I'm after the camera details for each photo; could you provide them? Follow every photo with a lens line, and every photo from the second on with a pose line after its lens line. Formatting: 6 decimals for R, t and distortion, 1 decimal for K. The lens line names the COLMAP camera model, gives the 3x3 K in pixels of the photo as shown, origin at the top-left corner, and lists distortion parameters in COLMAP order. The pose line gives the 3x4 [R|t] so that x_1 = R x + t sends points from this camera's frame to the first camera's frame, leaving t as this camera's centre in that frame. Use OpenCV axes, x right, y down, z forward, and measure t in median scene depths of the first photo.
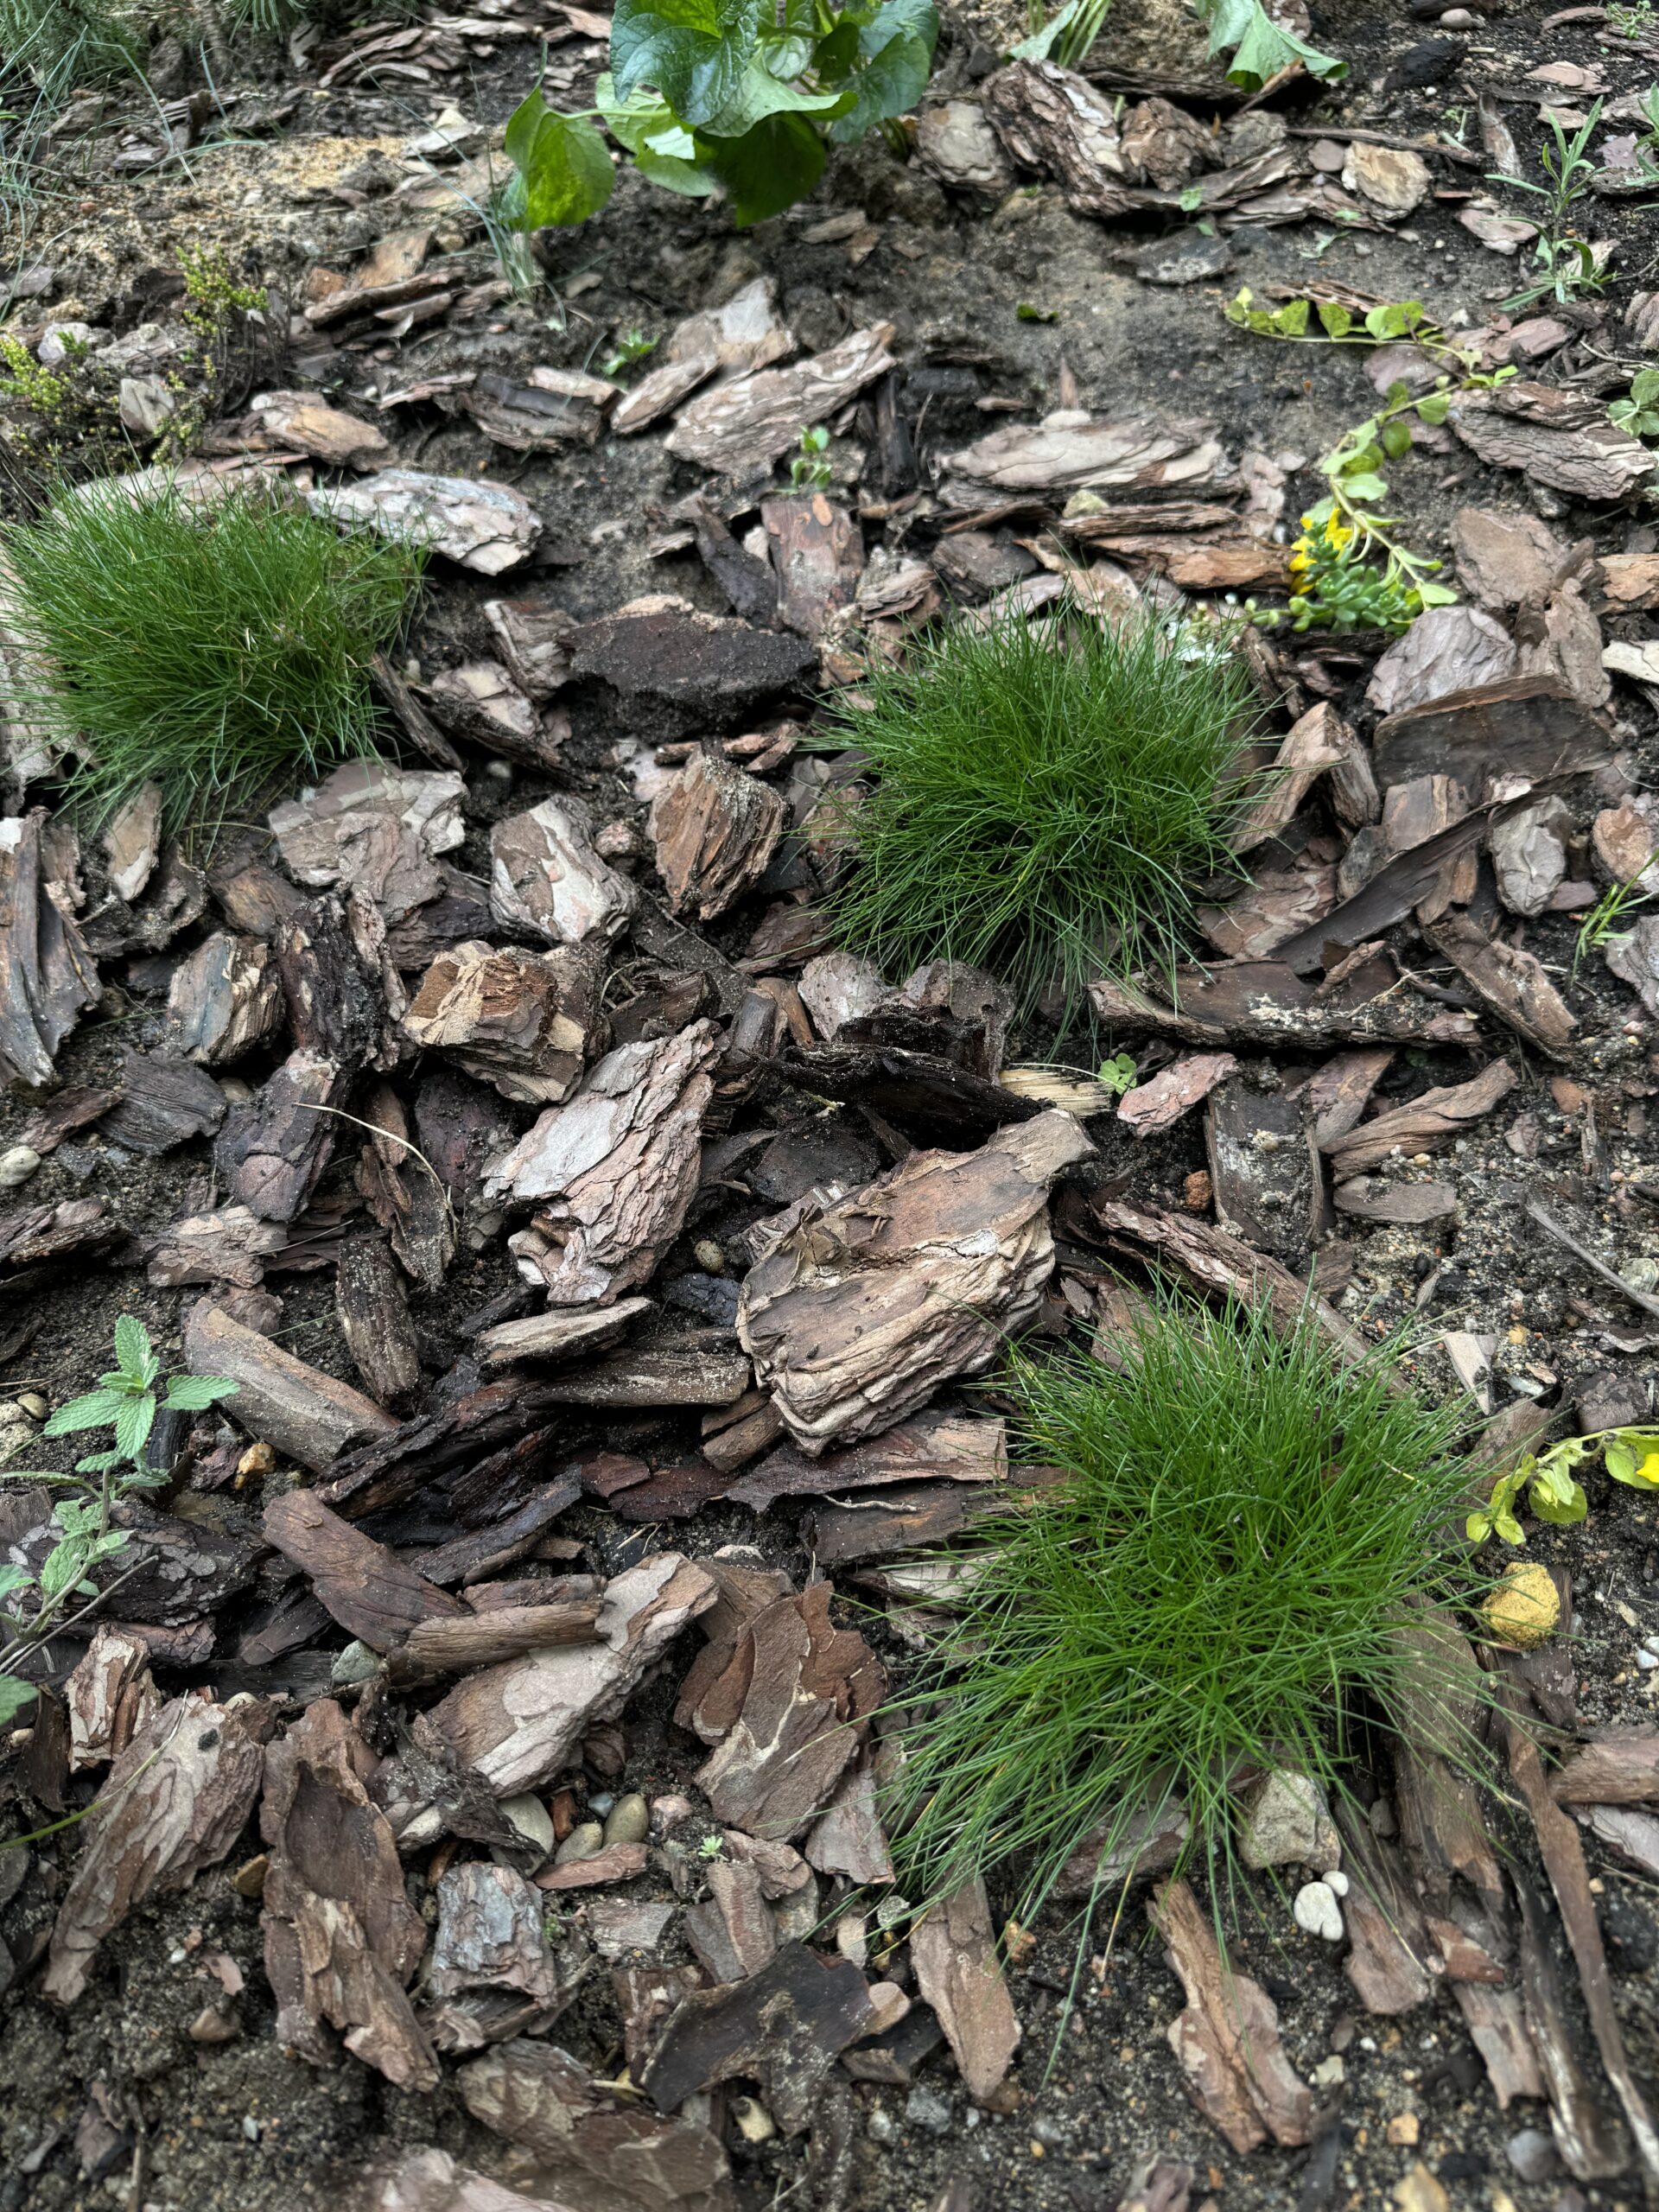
lens RADIAL K [[1643.6, 0, 829.5], [0, 1643.6, 1106.0], [0, 0, 1]] dist [0.086871, -0.181112]
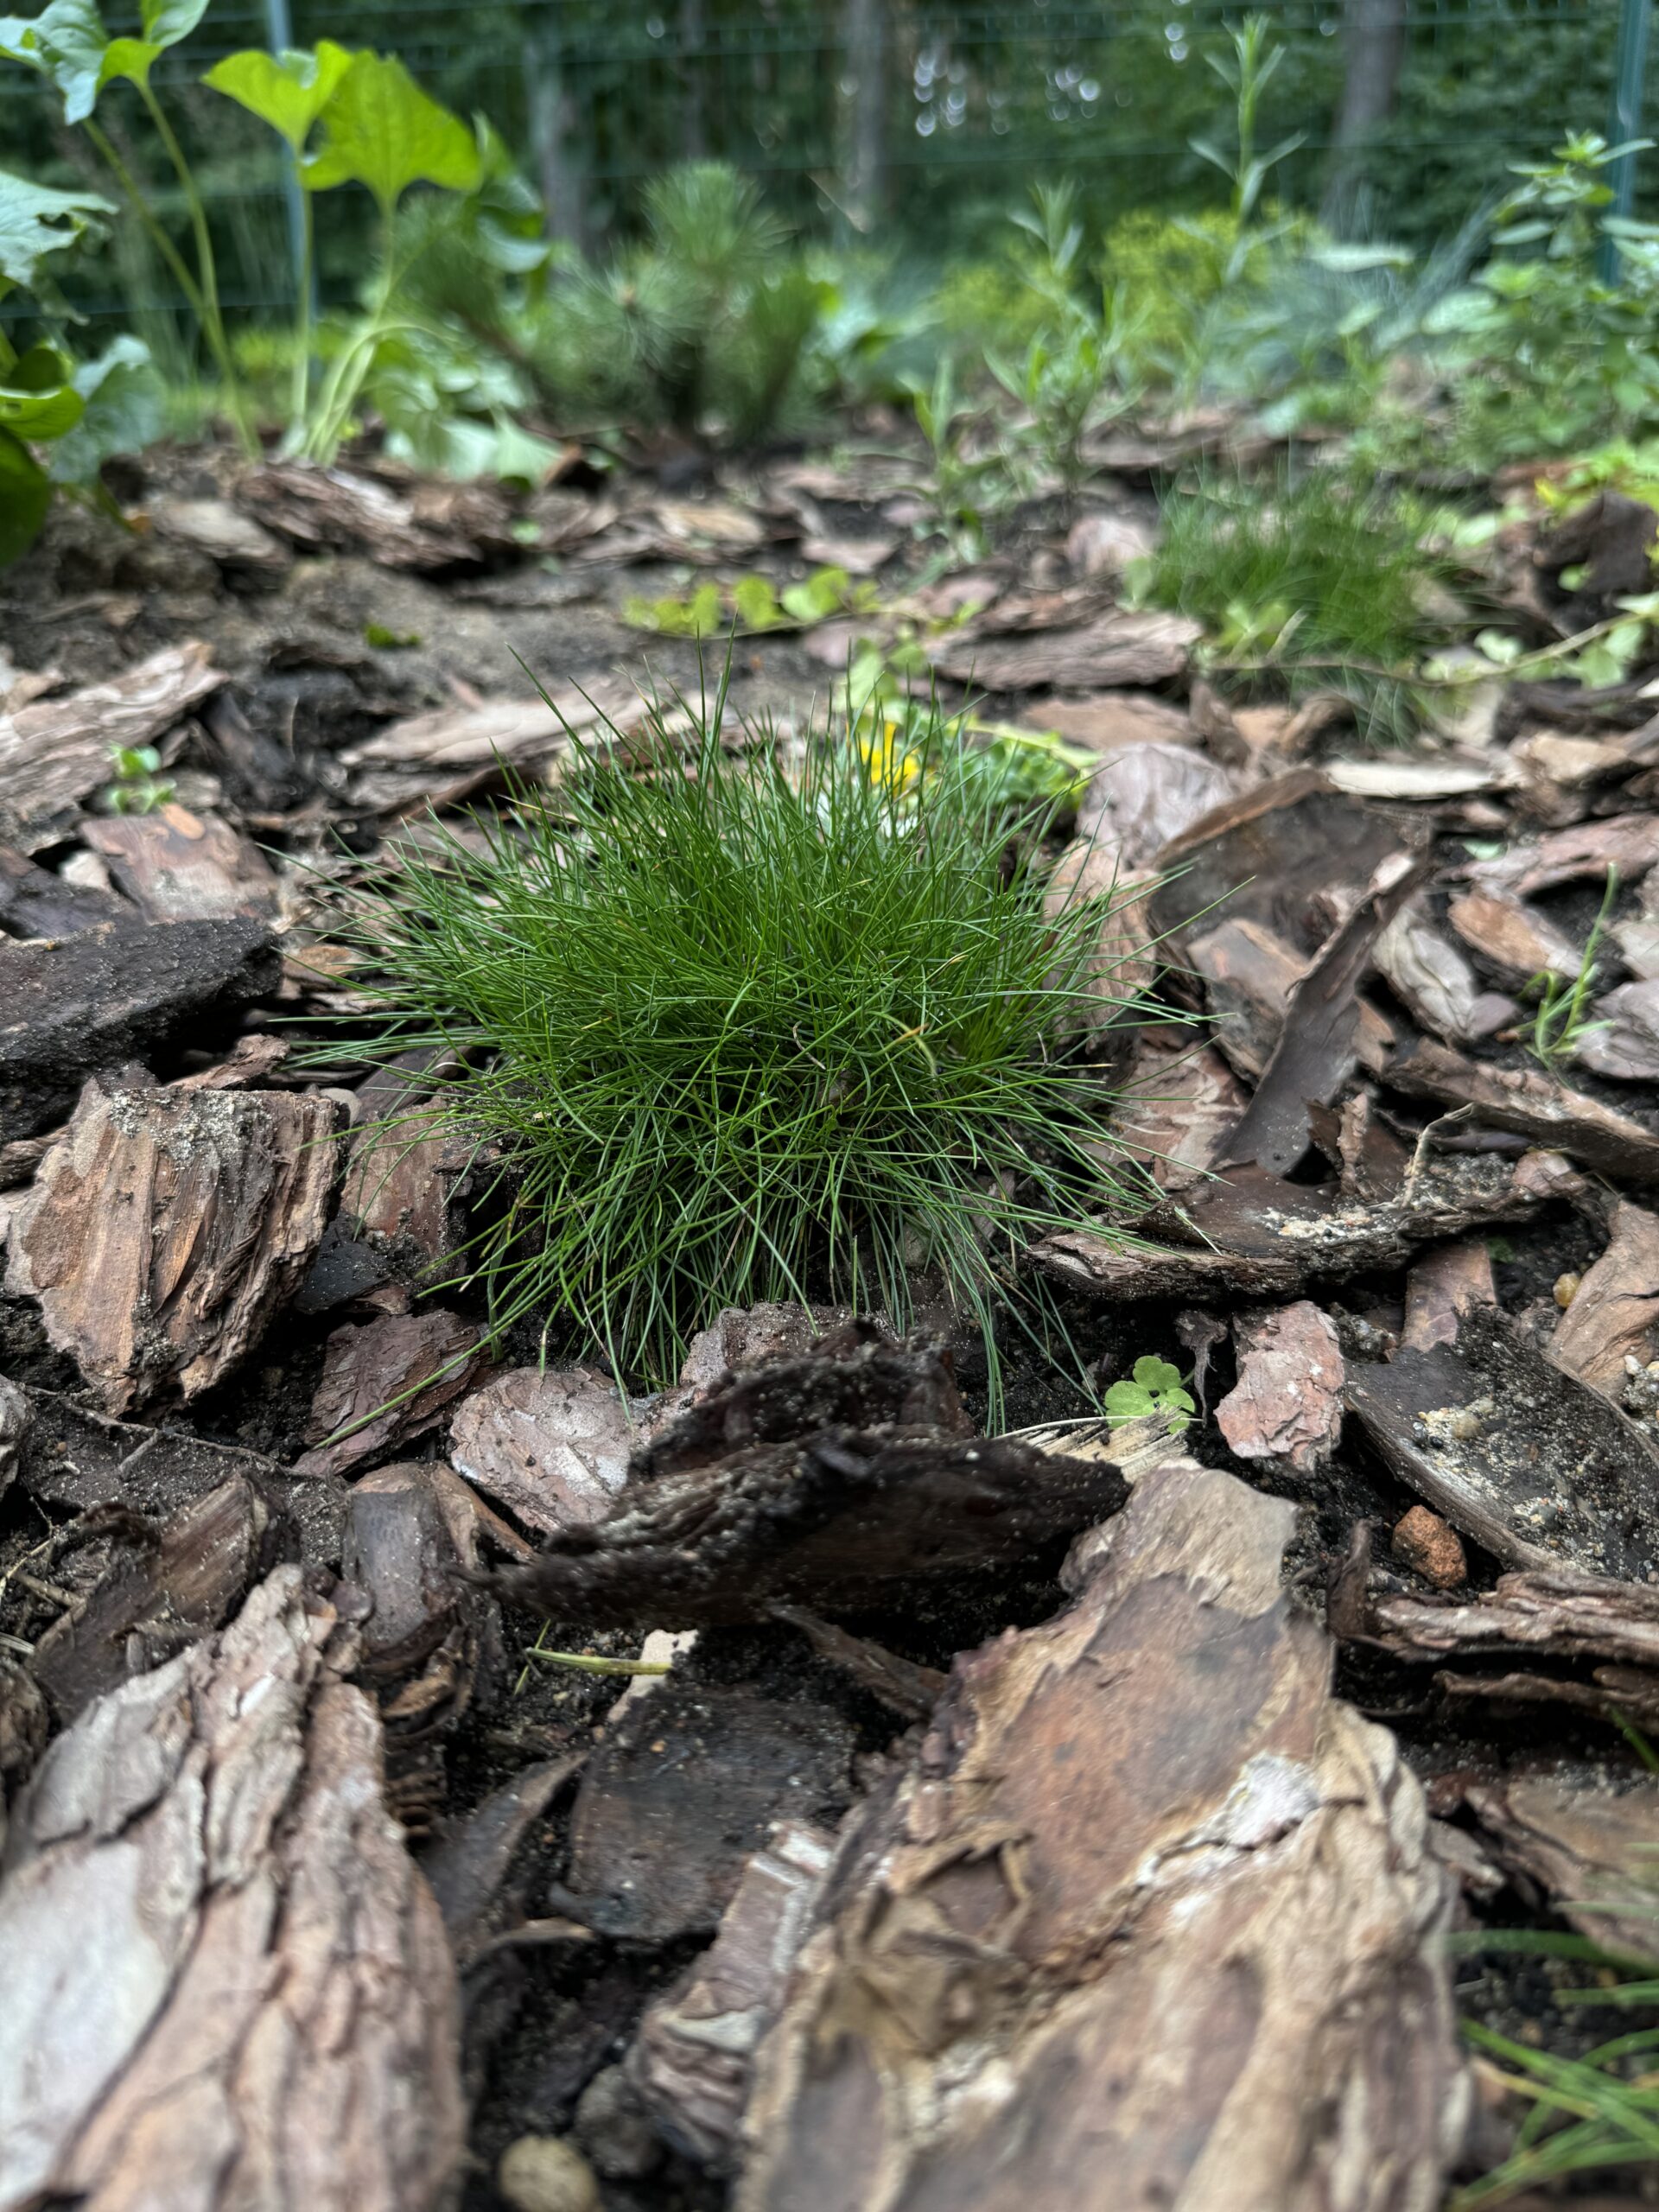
lens RADIAL K [[1643.6, 0, 829.5], [0, 1643.6, 1106.0], [0, 0, 1]] dist [0.086871, -0.181112]
pose [[0.875550, -0.207607, 0.436248, -0.110146], [0.356894, 0.886546, -0.294386, 0.014893], [-0.325637, 0.413444, 0.850309, 0.533654]]
